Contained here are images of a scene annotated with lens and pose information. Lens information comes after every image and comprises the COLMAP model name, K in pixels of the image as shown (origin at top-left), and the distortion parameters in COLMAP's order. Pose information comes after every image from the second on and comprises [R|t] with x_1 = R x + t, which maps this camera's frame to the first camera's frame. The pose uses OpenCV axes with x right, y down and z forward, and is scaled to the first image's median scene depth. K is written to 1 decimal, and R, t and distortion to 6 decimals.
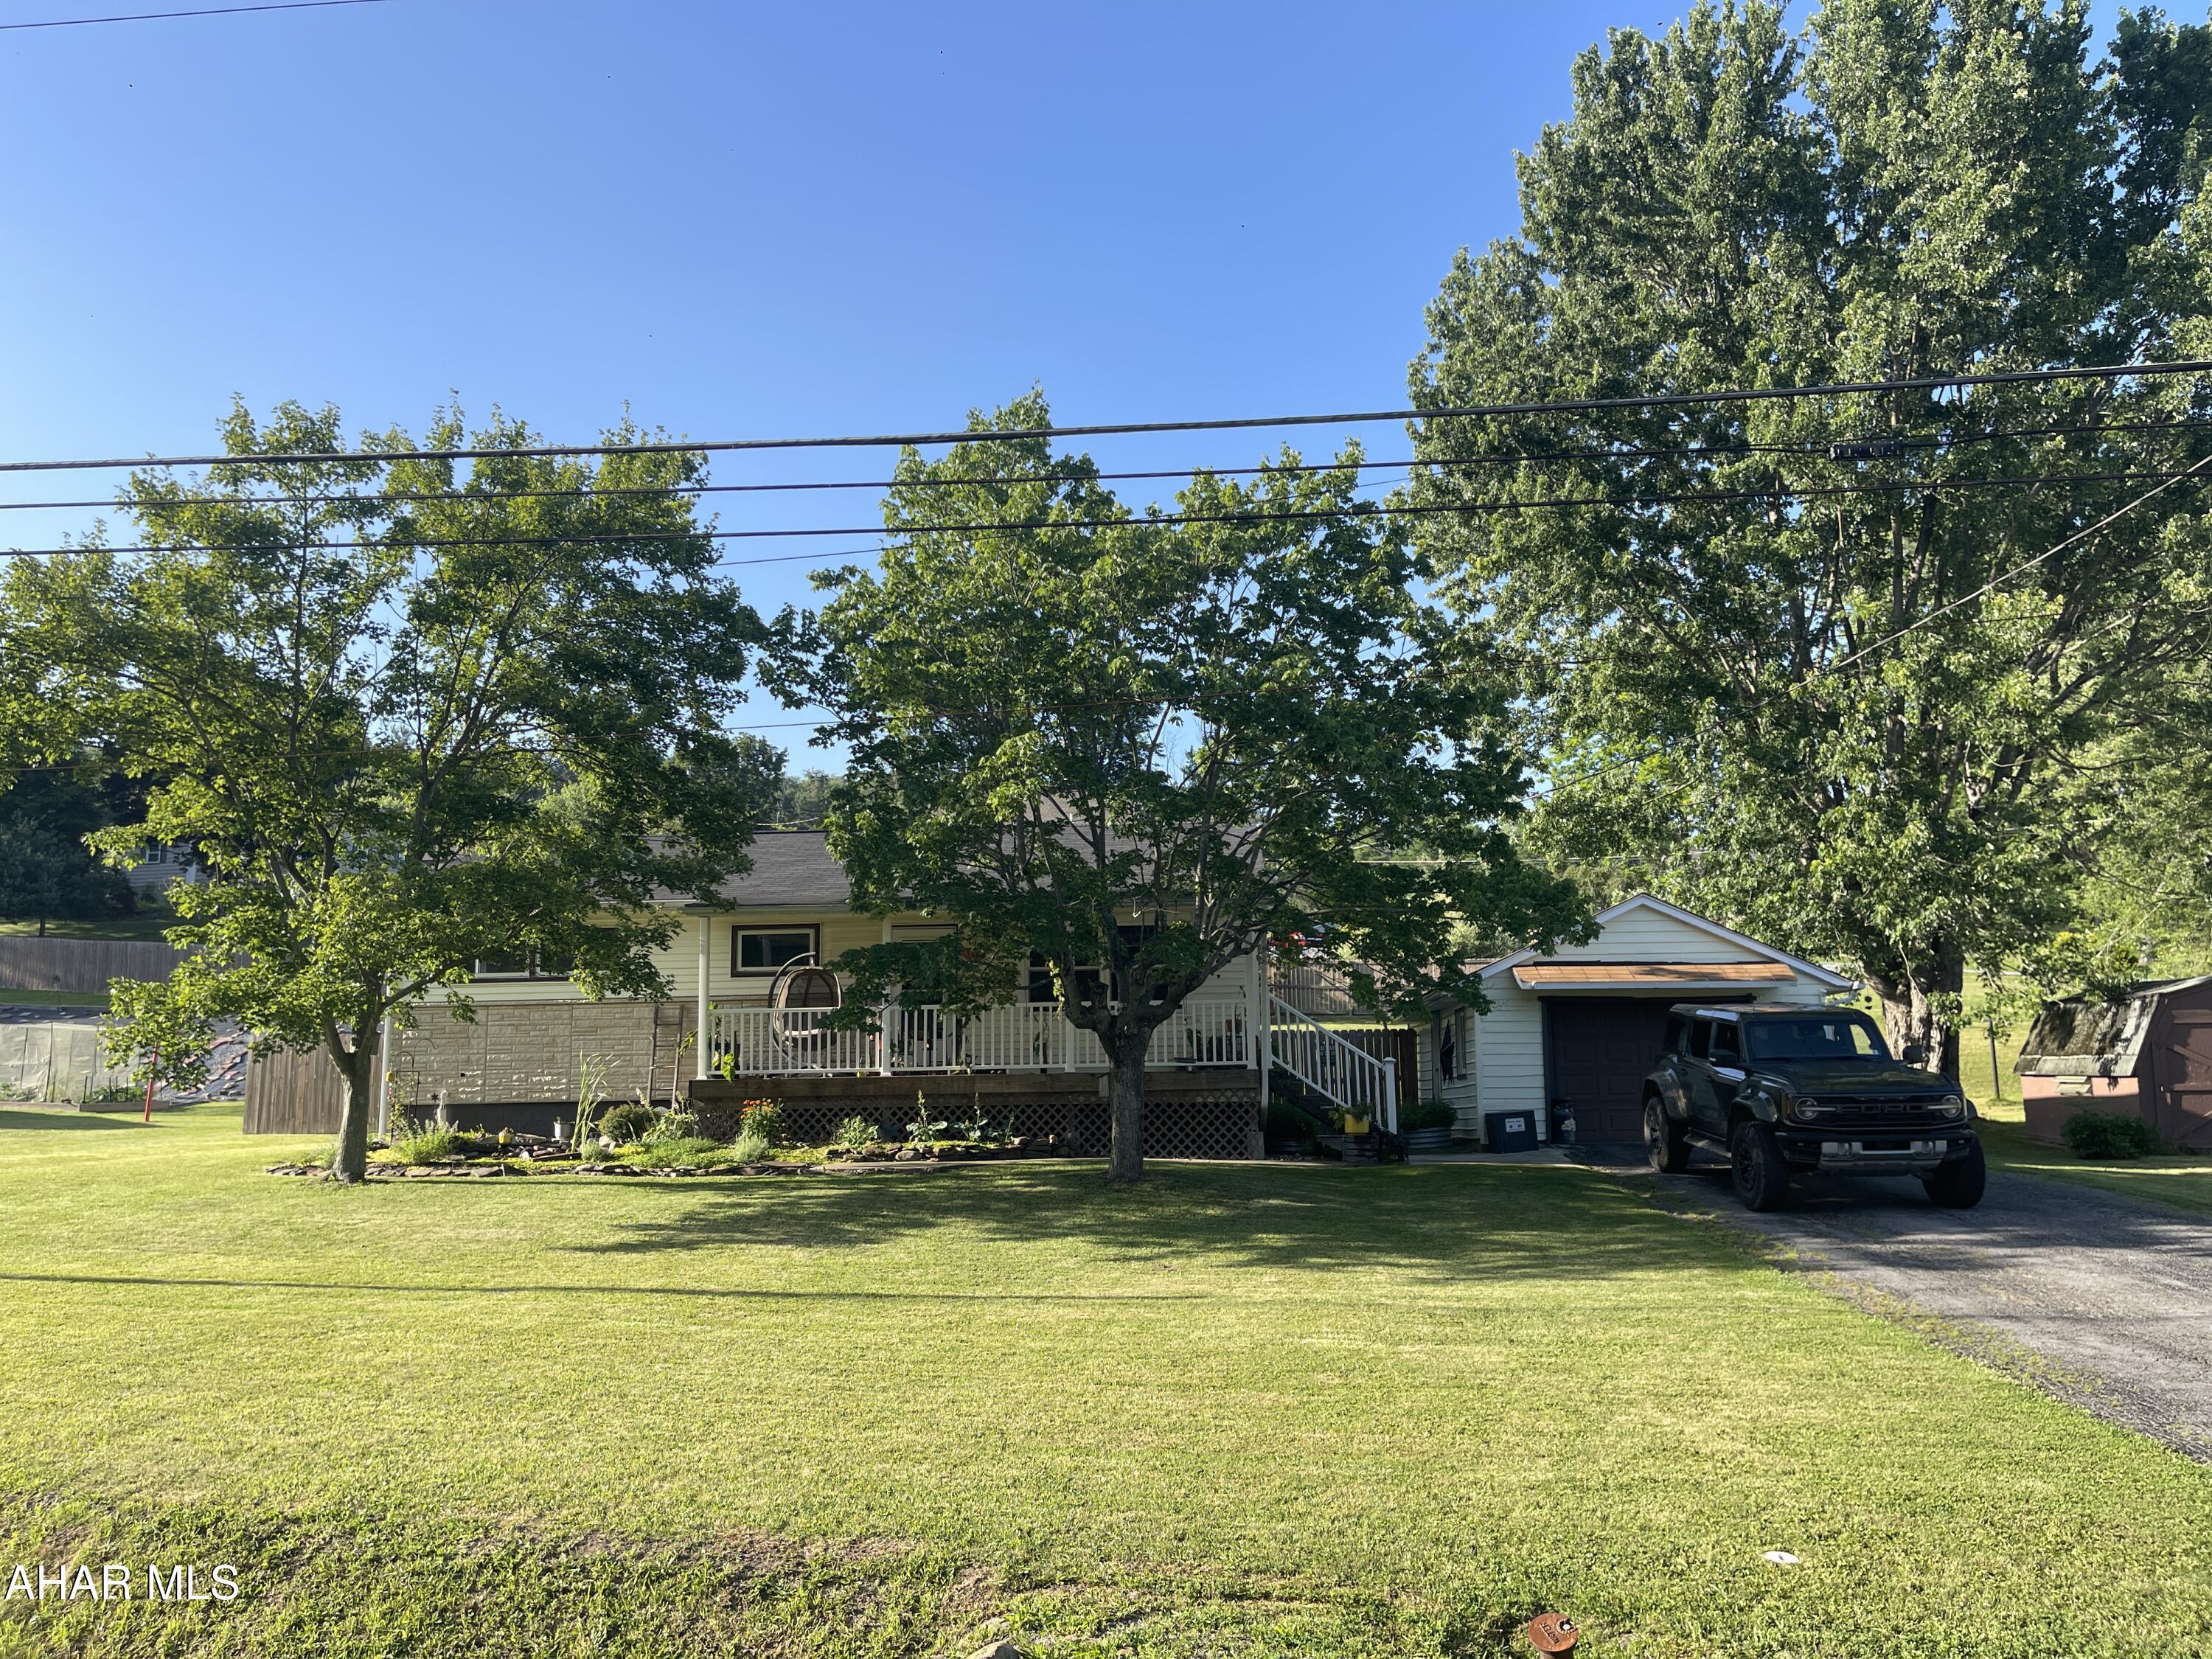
lens RADIAL K [[1672.9, 0, 1110.7], [0, 1672.9, 830.7], [0, 0, 1]] dist [0.017293, -0.000926]
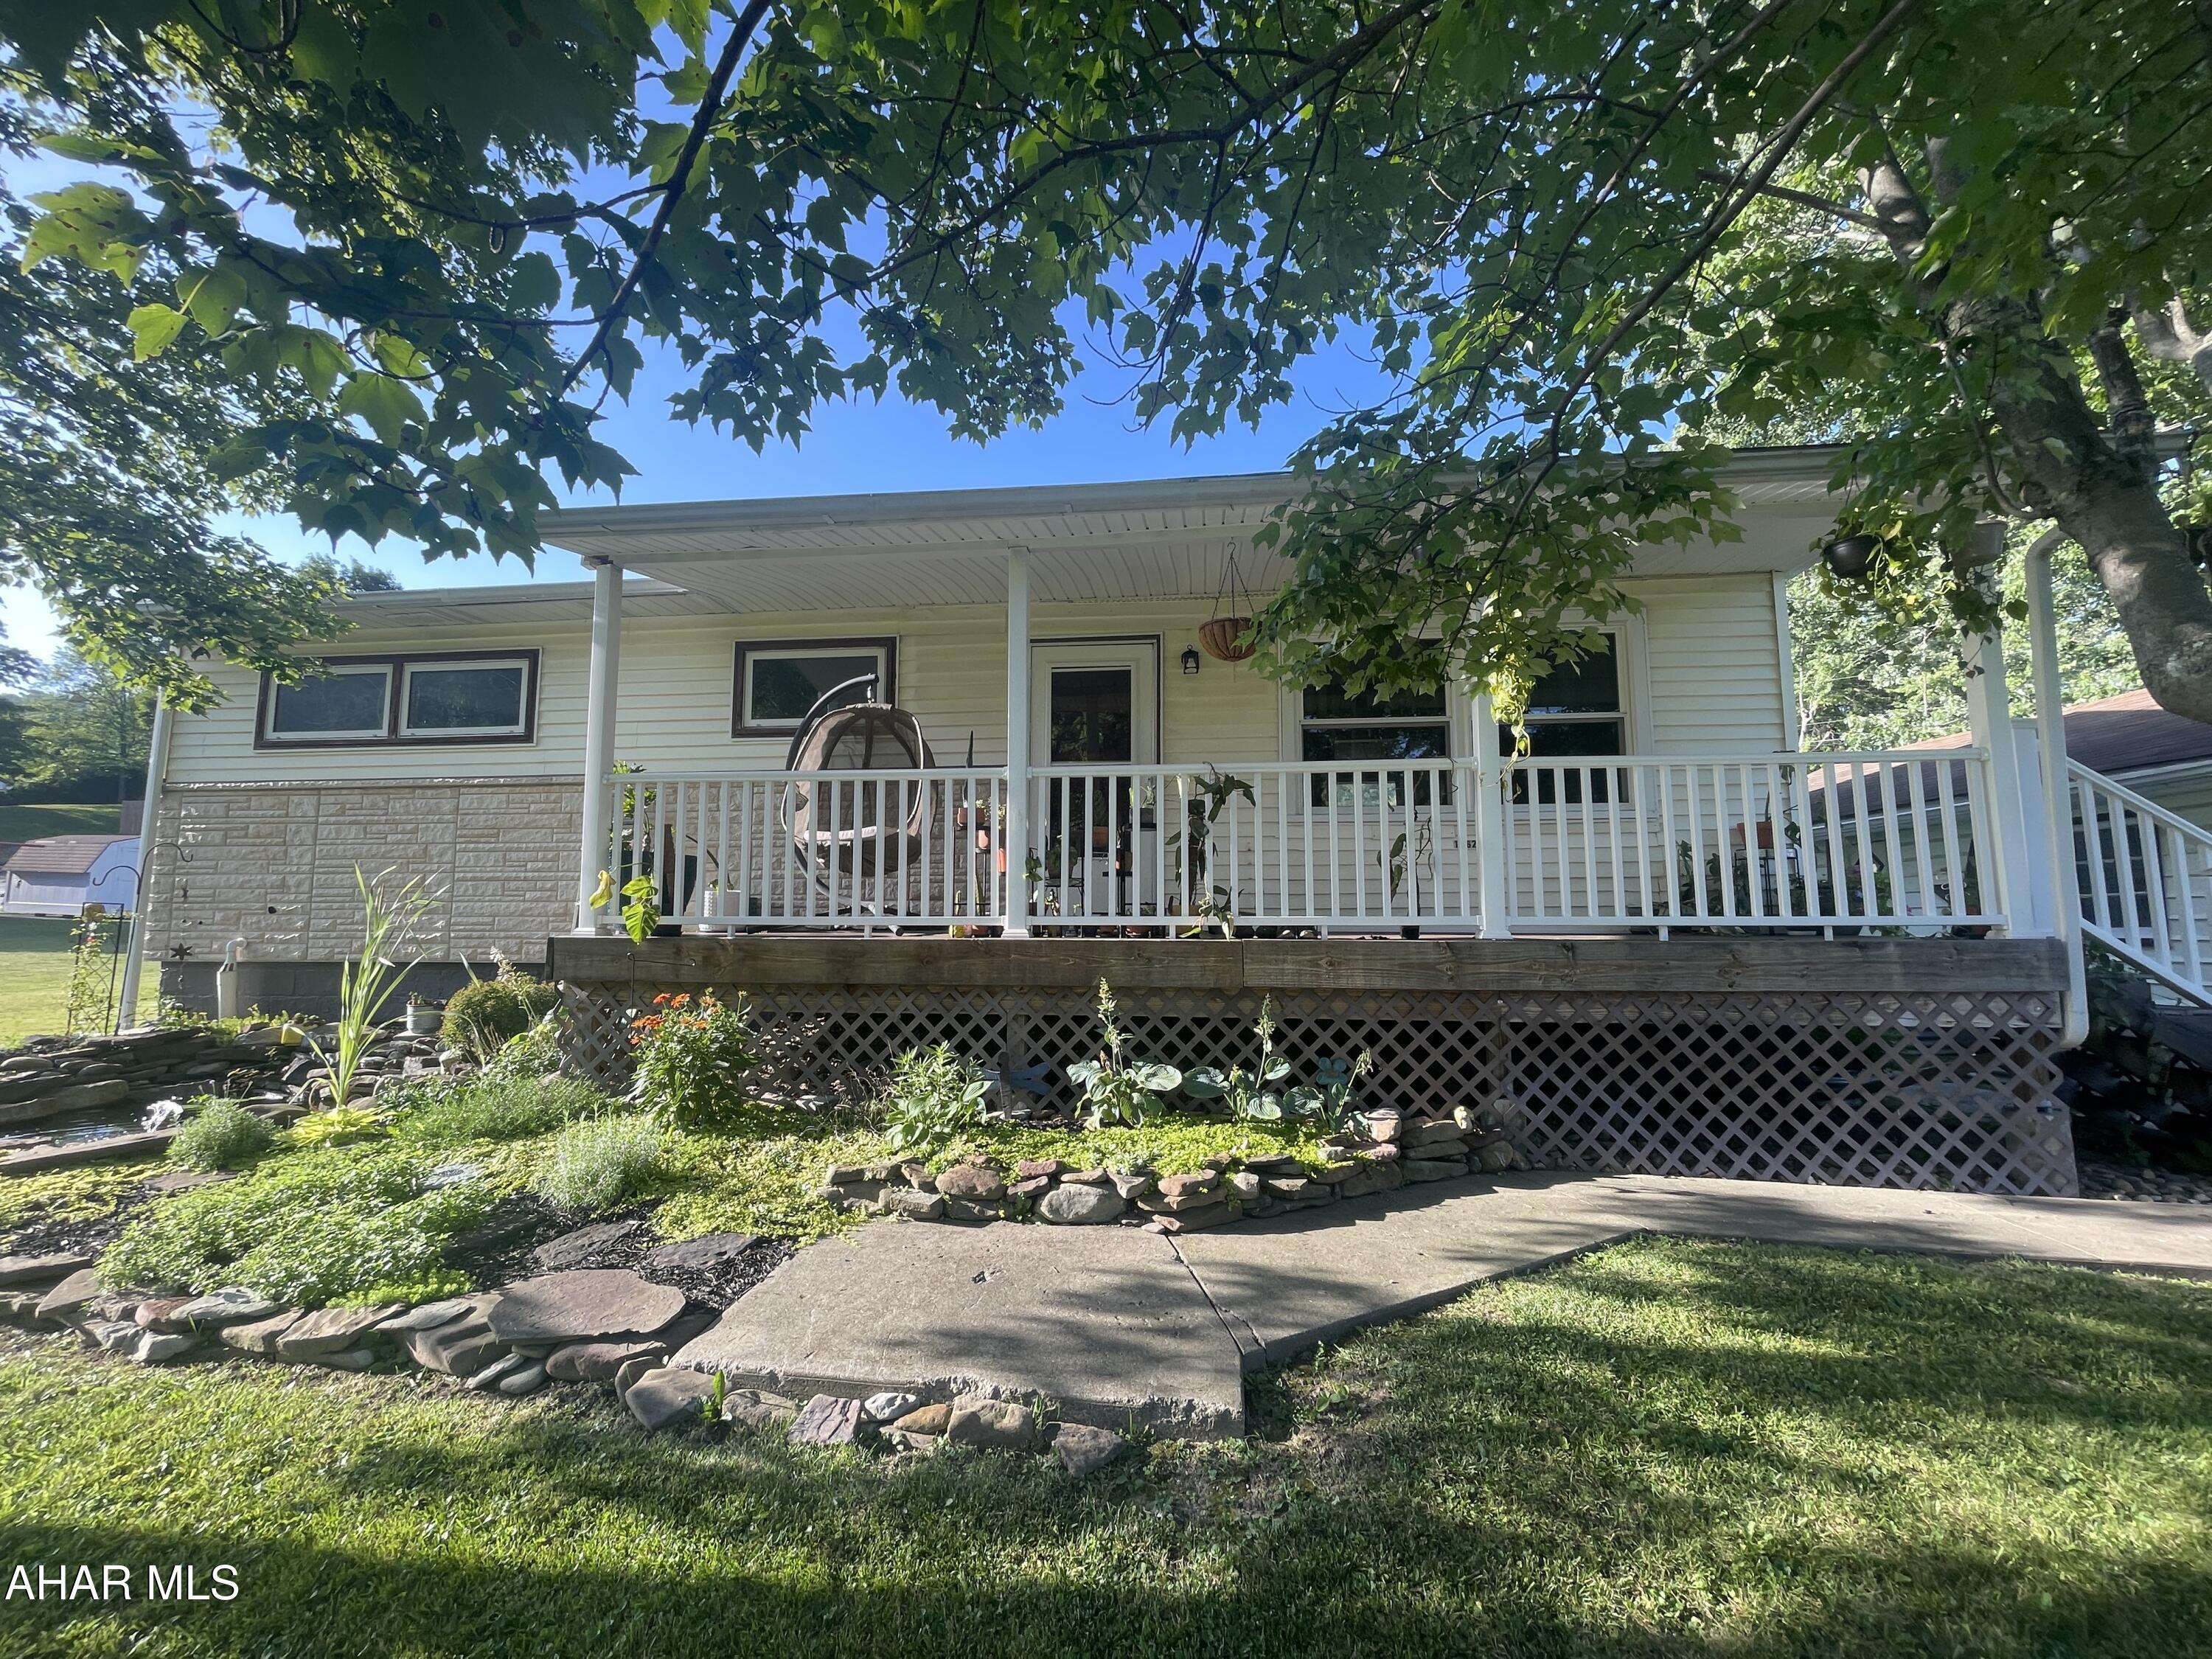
lens RADIAL K [[889.0, 0, 1092.6], [0, 889.0, 825.5], [0, 0, 1]] dist [0.001044, 0.000244]
pose [[0.998242, 0.012576, -0.057918, -0.103697], [-0.009141, 0.998205, 0.059190, 0.106533], [0.058559, -0.058557, 0.996565, 0.787189]]
